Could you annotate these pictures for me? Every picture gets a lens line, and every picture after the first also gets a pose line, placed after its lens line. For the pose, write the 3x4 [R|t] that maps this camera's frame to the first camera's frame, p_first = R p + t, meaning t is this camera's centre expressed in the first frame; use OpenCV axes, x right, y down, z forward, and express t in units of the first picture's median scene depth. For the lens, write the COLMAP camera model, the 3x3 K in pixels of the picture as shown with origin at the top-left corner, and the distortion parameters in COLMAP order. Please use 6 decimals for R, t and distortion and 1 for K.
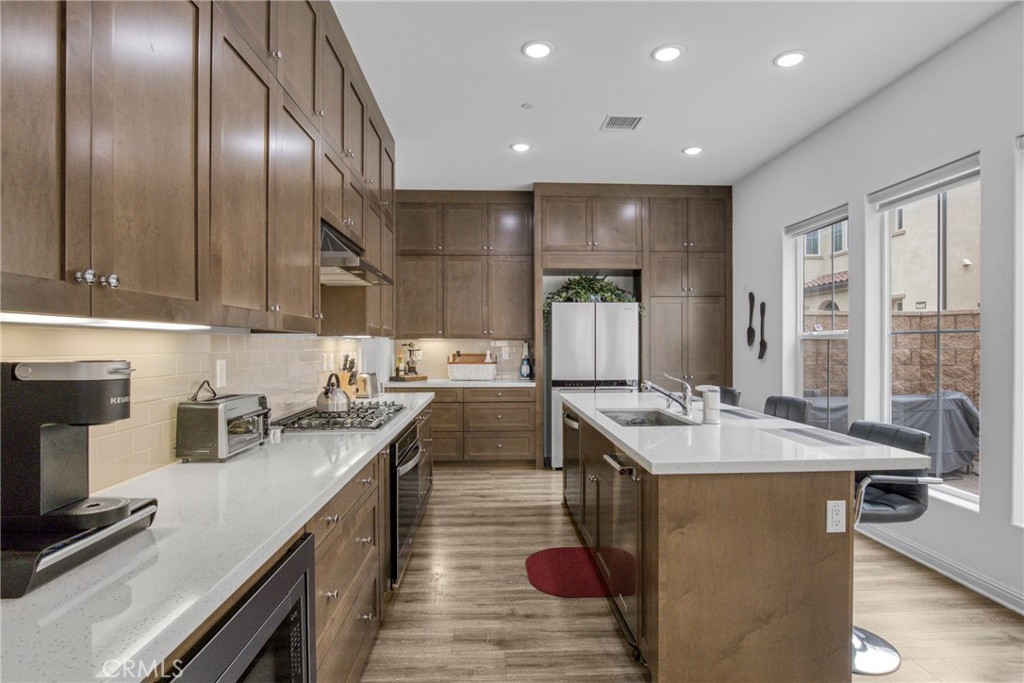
lens RADIAL K [[529.2, 0, 510.5], [0, 529.2, 345.7], [0, 0, 1]] dist [-0.032466, -0.000059]
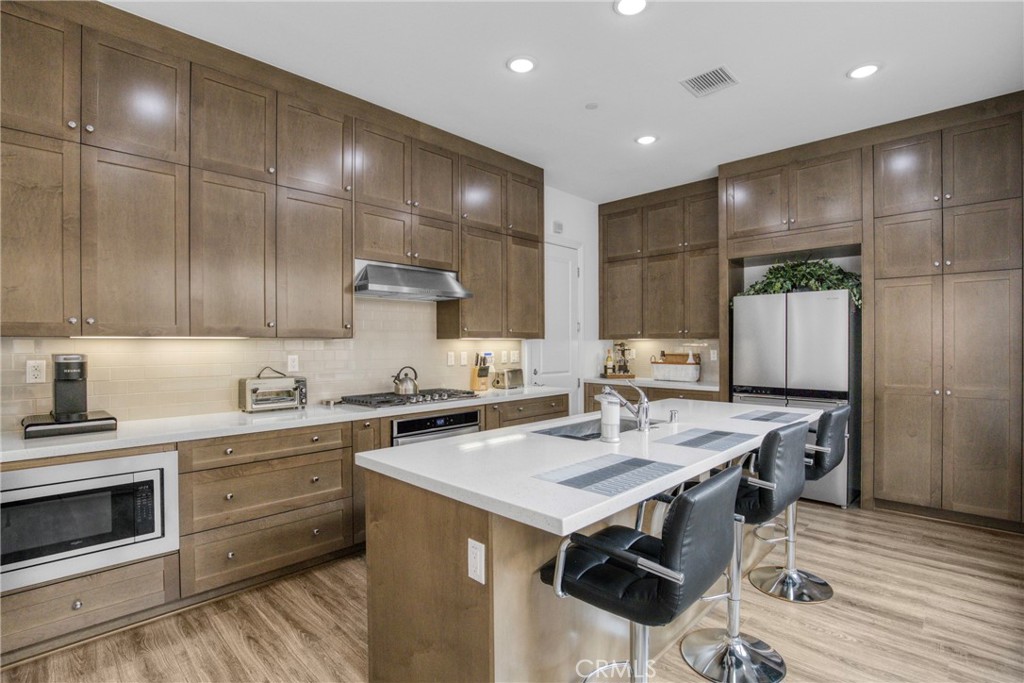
lens RADIAL K [[485.7, 0, 510.8], [0, 485.7, 347.3], [0, 0, 1]] dist [-0.028180, 0.000213]
pose [[0.683688, 0.004508, -0.729761, 0.391073], [0.000572, 0.999977, 0.006712, -0.003201], [0.729774, -0.005006, 0.683670, 0.170329]]
